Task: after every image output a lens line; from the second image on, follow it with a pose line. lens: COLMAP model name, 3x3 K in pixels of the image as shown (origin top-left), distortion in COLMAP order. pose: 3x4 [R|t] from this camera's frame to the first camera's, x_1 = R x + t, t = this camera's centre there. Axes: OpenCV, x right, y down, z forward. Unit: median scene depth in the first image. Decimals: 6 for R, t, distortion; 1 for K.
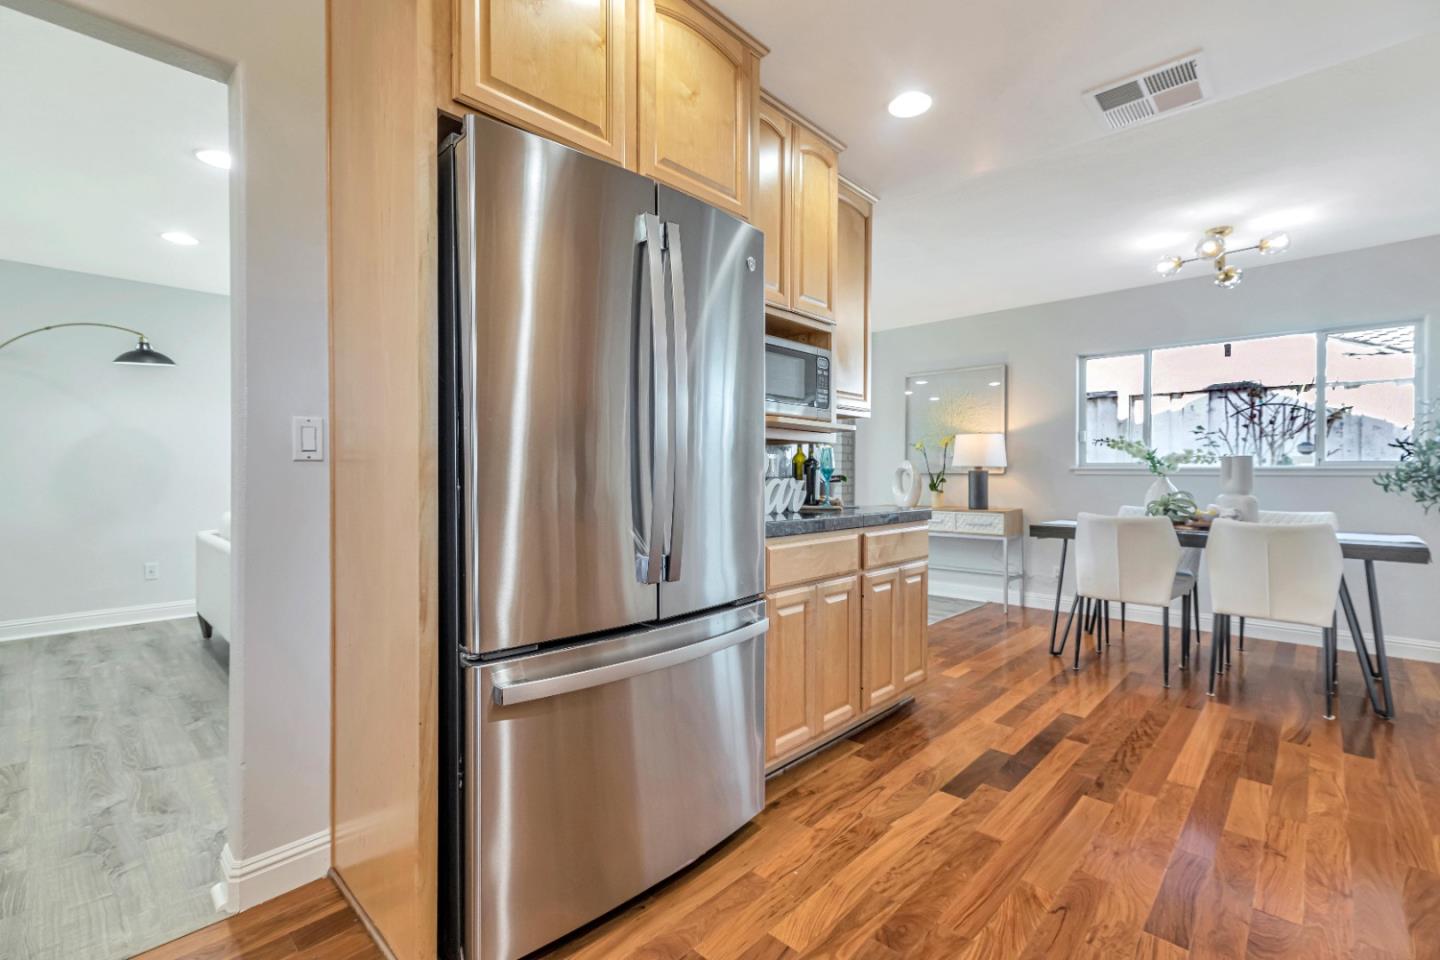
lens RADIAL K [[639.2, 0, 715.6], [0, 639.2, 479.1], [0, 0, 1]] dist [0.006533, -0.000534]
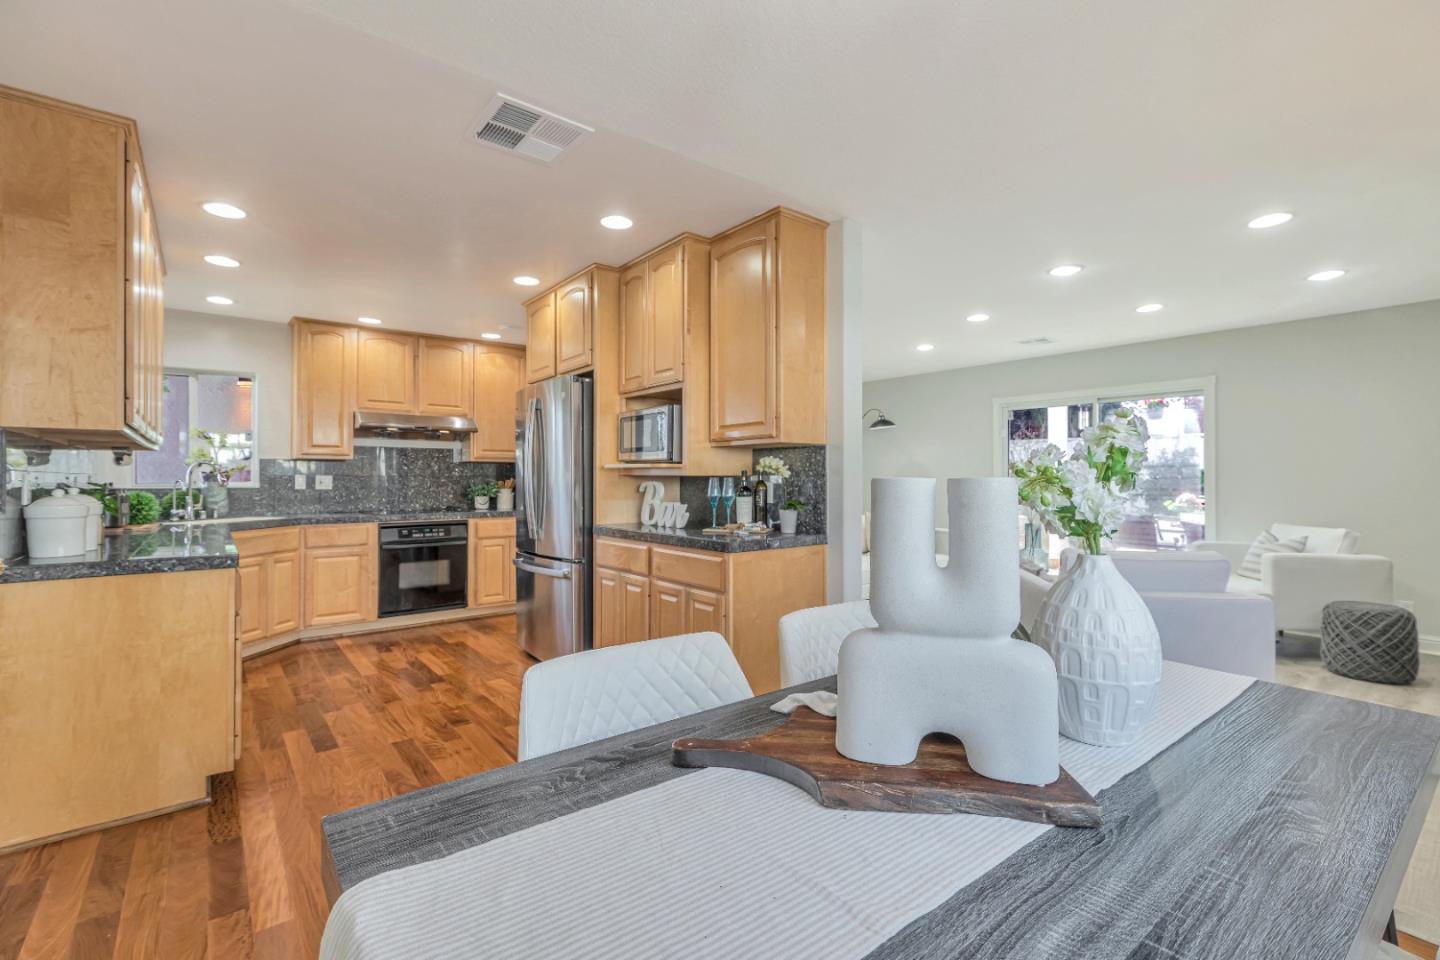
lens RADIAL K [[639.2, 0, 717.9], [0, 639.2, 472.3], [0, 0, 1]] dist [0.006533, -0.000534]
pose [[-0.137079, -0.010116, -0.990508, 1.506790], [-0.004176, 0.999945, -0.009634, -0.054276], [0.990551, 0.002816, -0.137114, 1.329482]]
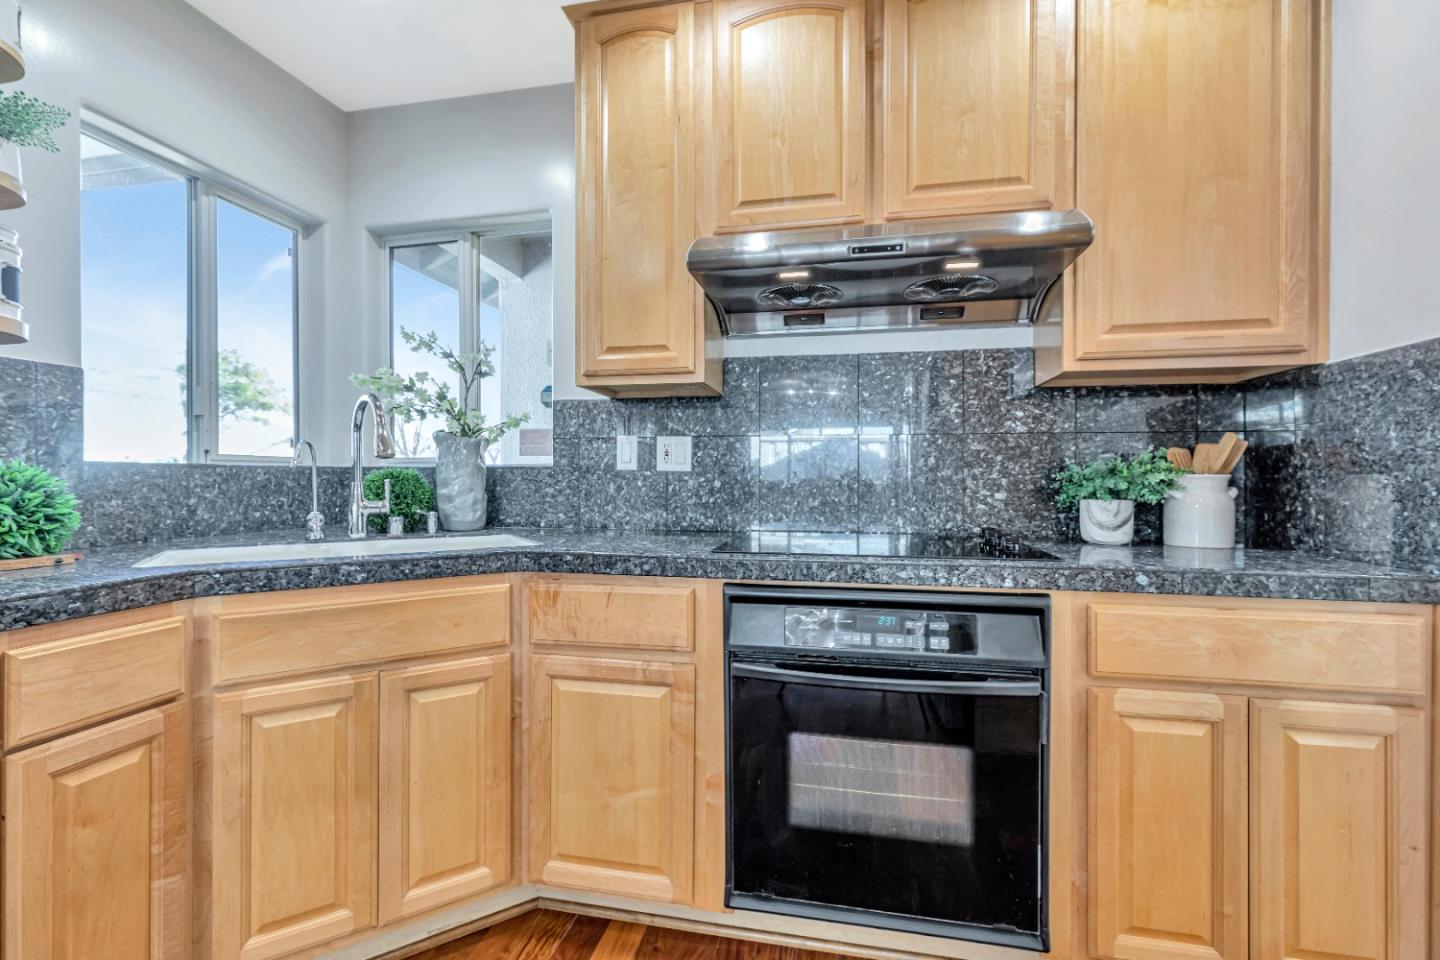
lens RADIAL K [[639.2, 0, 721.2], [0, 639.2, 478.8], [0, 0, 1]] dist [0.006533, -0.000534]
pose [[-0.850762, -0.000212, -0.525552, -0.032952], [-0.003592, 0.999979, 0.005411, -0.007757], [0.525539, 0.006491, -0.850745, 0.493286]]
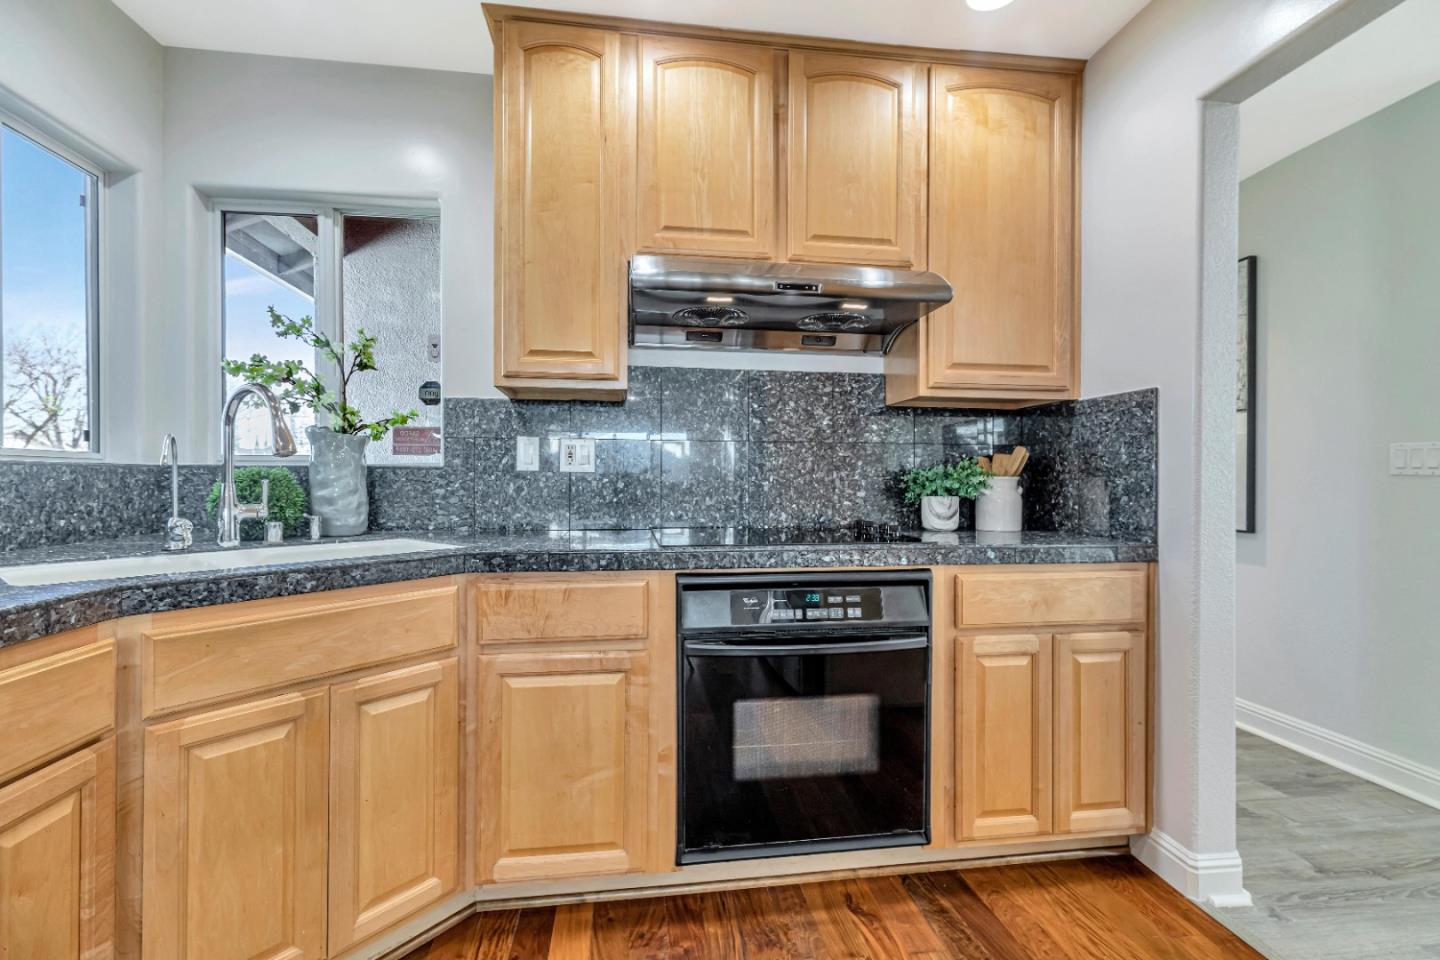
lens RADIAL K [[639.2, 0, 719.4], [0, 639.2, 478.5], [0, 0, 1]] dist [0.006533, -0.000534]
pose [[-0.620061, -0.003235, -0.784547, 0.140438], [-0.006434, 0.999979, 0.000961, -0.006673], [0.784527, 0.005644, -0.620069, 0.433897]]
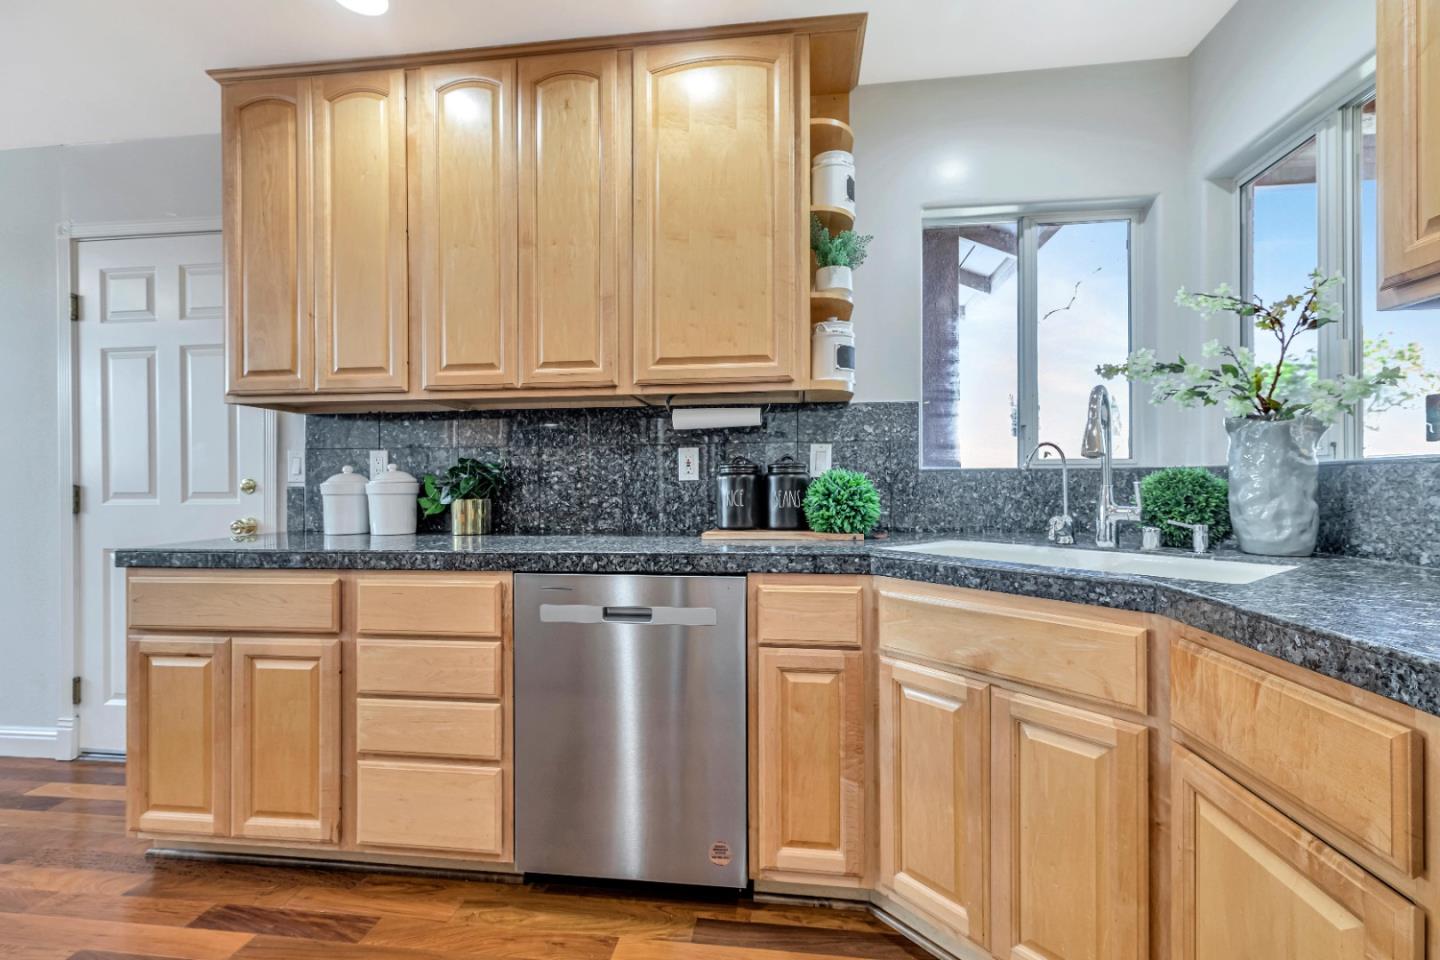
lens RADIAL K [[639.2, 0, 718.1], [0, 639.2, 480.3], [0, 0, 1]] dist [0.006533, -0.000534]
pose [[-0.595039, 0.004693, 0.803683, -0.364676], [0.007976, 0.999968, 0.000066, -0.006321], [-0.803657, 0.006449, -0.595057, 0.356066]]
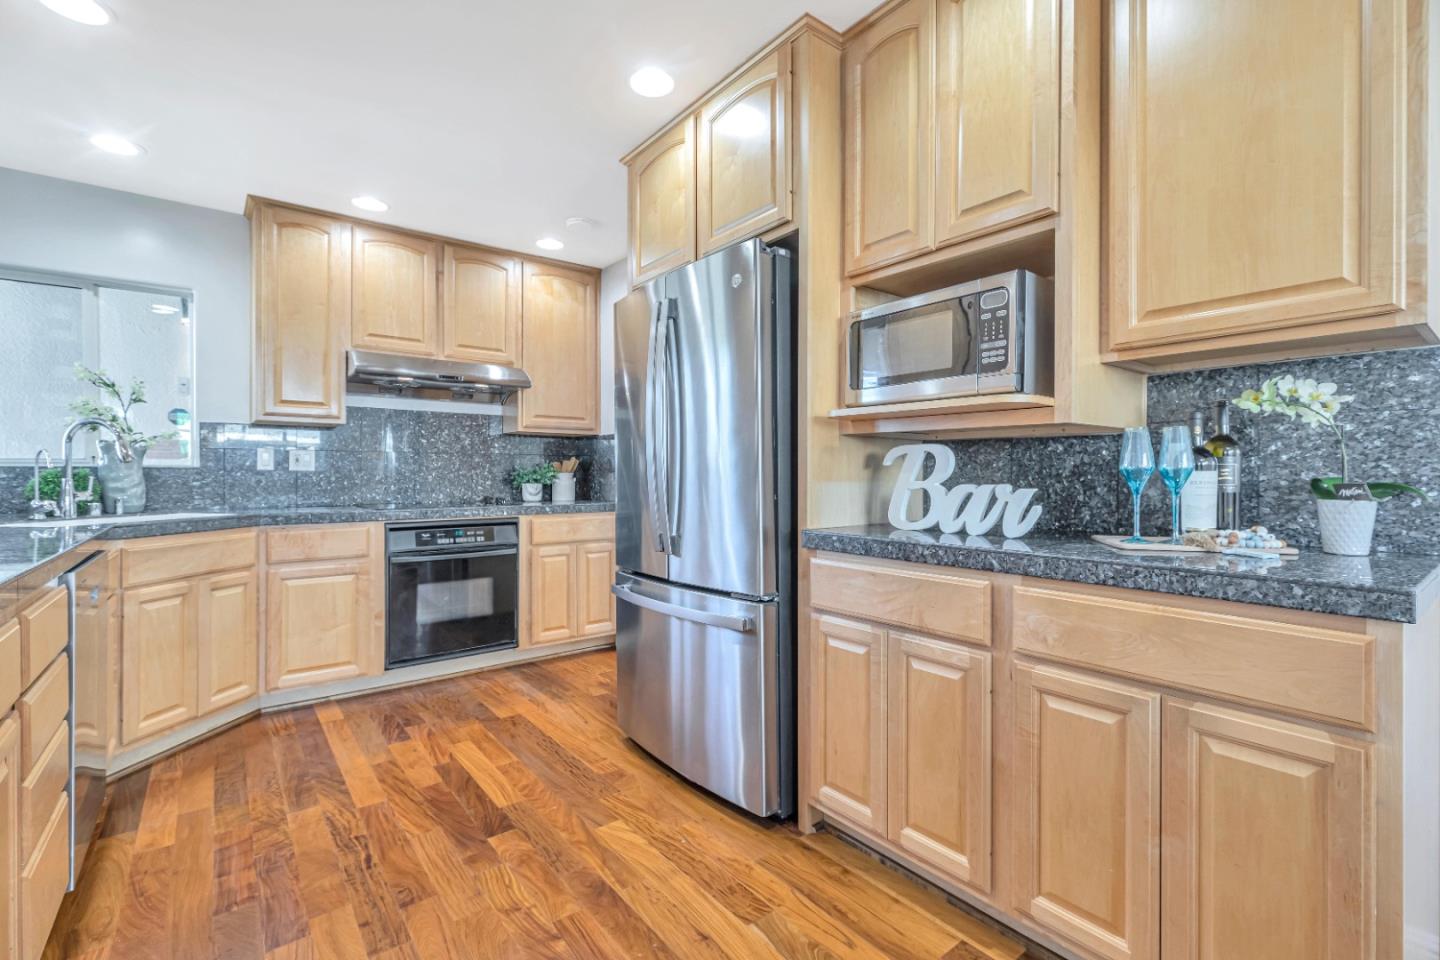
lens RADIAL K [[639.2, 0, 719.4], [0, 639.2, 473.5], [0, 0, 1]] dist [0.006533, -0.000534]
pose [[-0.141649, 0.000157, -0.989917, 0.837099], [-0.004328, 0.999990, 0.000778, -0.012181], [0.989907, 0.004395, -0.141647, 0.844816]]
